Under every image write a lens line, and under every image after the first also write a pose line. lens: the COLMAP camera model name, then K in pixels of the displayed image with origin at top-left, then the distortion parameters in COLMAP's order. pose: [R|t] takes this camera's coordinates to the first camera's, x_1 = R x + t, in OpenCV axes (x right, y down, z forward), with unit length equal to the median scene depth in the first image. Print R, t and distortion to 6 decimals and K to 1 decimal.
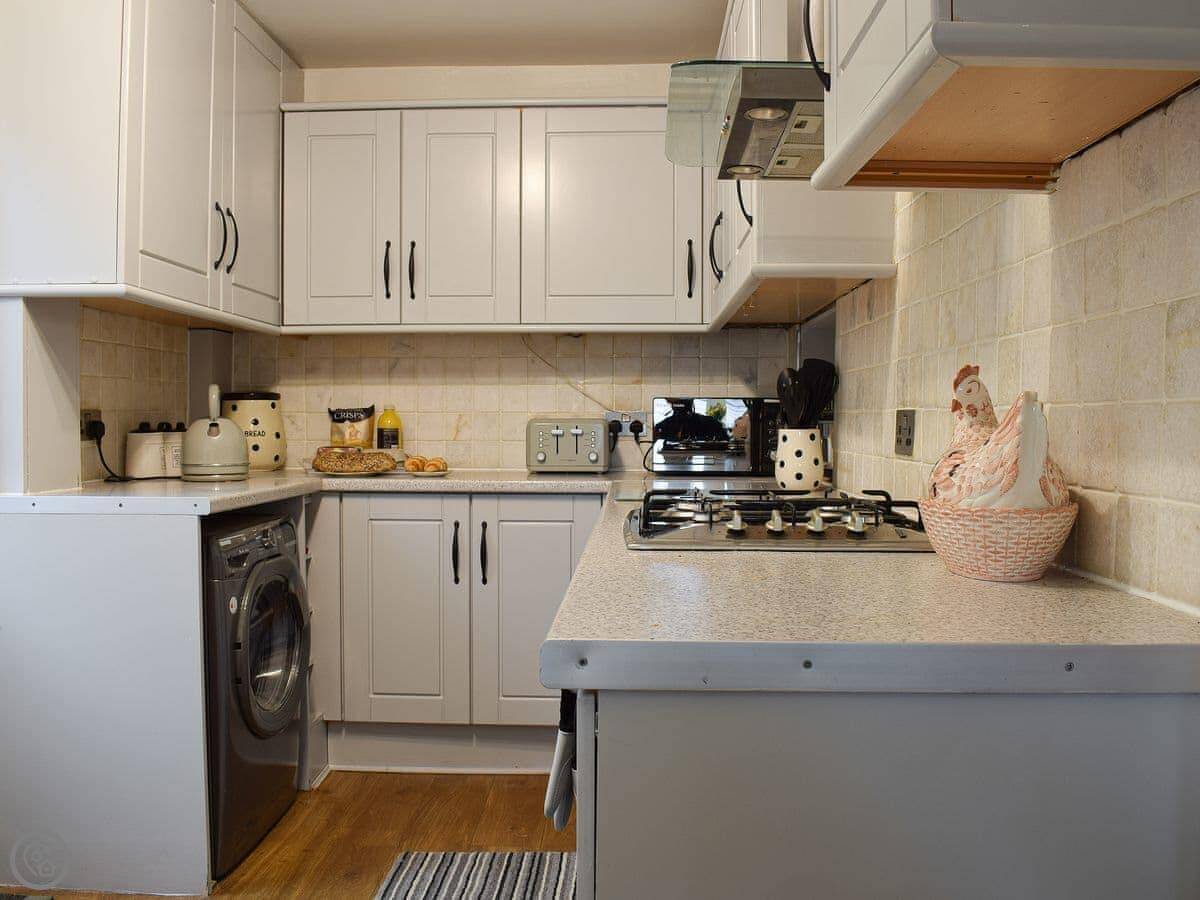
lens RADIAL K [[1056.4, 0, 598.2], [0, 1056.4, 470.0], [0, 0, 1]] dist [-0.090294, 0.007868]
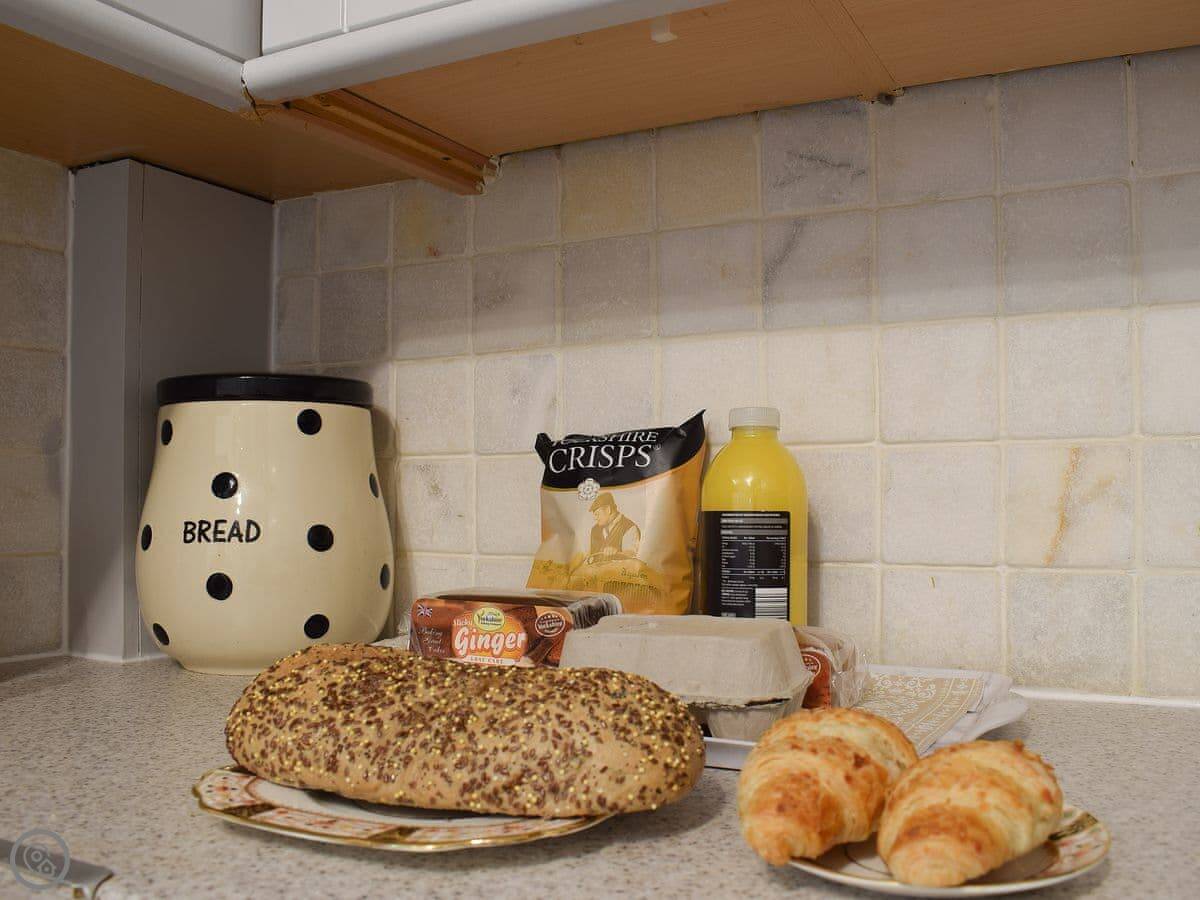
lens RADIAL K [[1133.0, 0, 600.0], [0, 1133.0, 497.0], [0, 0, 1]] dist [-0.110486, 0.001603]
pose [[0.898576, -0.006394, -0.438771, -0.119408], [-0.015441, 0.998814, -0.046179, -0.030243], [0.438546, 0.048270, 0.897411, 0.753086]]
